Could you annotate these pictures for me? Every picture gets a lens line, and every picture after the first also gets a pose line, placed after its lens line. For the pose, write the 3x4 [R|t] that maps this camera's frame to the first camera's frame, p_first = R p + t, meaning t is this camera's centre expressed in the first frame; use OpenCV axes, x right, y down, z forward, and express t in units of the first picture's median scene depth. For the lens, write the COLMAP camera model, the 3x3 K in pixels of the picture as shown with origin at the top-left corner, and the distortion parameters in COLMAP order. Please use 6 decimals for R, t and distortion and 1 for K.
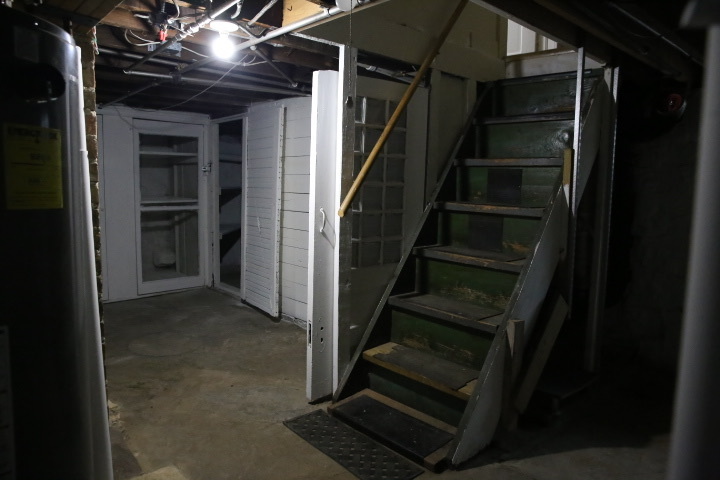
lens RADIAL K [[486.4, 0, 359.6], [0, 486.4, 237.9], [0, 0, 1]] dist [-0.089944, 0.035193]
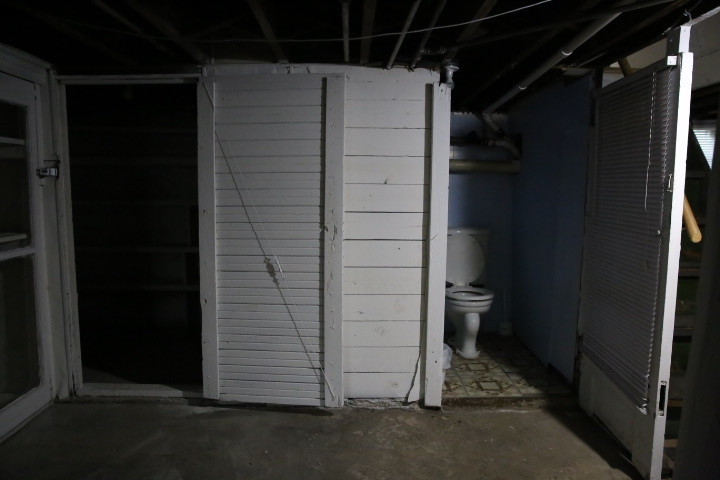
lens RADIAL K [[486.4, 0, 361.2], [0, 486.4, 243.2], [0, 0, 1]] dist [-0.089944, 0.035193]
pose [[0.654815, -0.101176, 0.748987, -0.522999], [0.089839, 0.994393, 0.055784, -0.073516], [-0.750431, 0.030760, 0.660232, 0.472043]]
